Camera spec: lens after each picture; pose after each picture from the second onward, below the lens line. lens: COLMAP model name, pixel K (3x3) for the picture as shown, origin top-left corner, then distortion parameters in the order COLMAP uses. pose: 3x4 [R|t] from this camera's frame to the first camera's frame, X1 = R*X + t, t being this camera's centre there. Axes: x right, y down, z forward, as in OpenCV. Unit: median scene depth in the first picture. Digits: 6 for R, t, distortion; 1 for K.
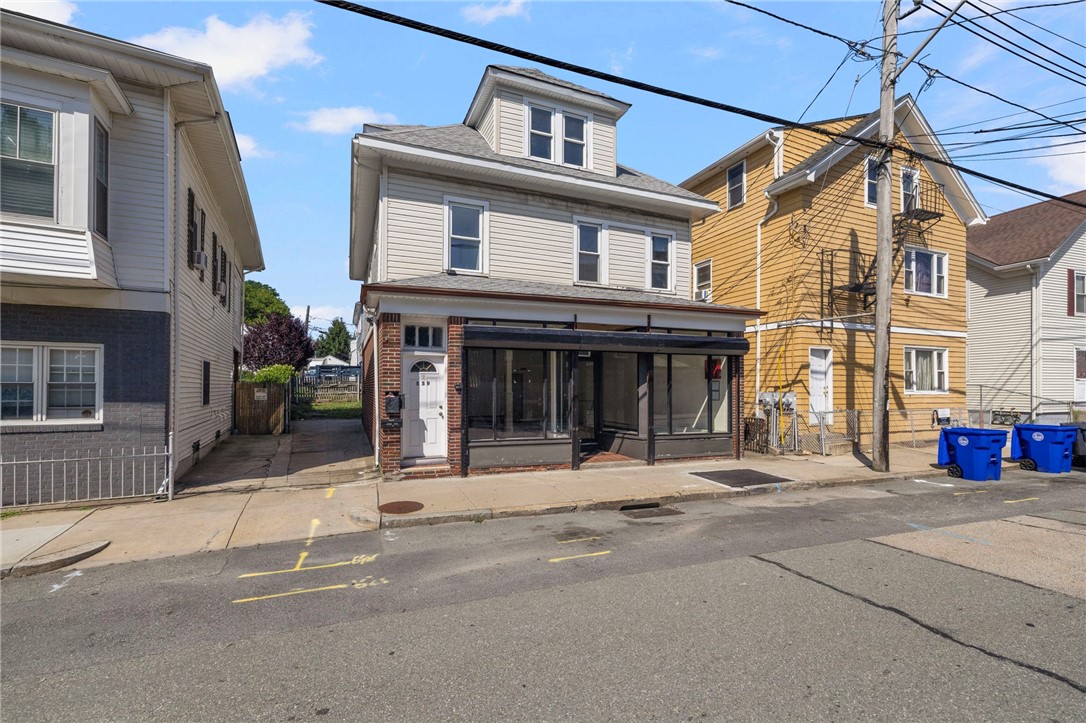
lens RADIAL K [[471.4, 0, 546.3], [0, 471.4, 404.8], [0, 0, 1]] dist [0.002006, -0.000749]
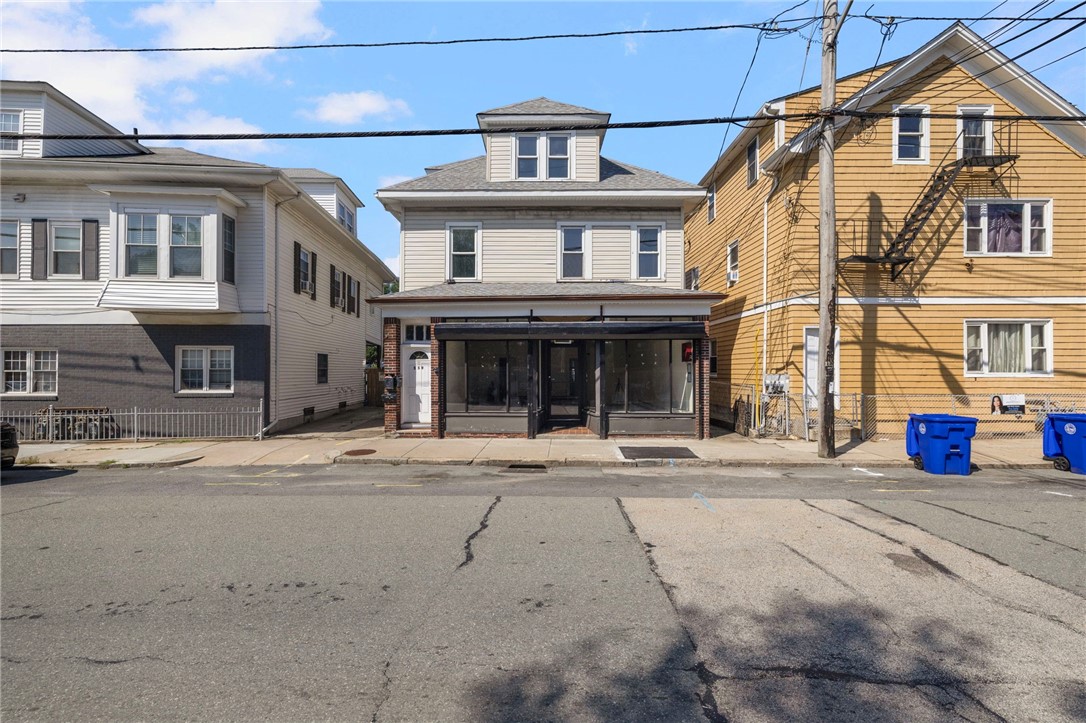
lens RADIAL K [[471.4, 0, 546.9], [0, 471.4, 392.5], [0, 0, 1]] dist [0.002006, -0.000749]
pose [[0.921891, 0.013768, -0.387206, 0.526861], [-0.010633, 0.999891, 0.010235, 0.006128], [0.387304, -0.005319, 0.921937, -0.084548]]
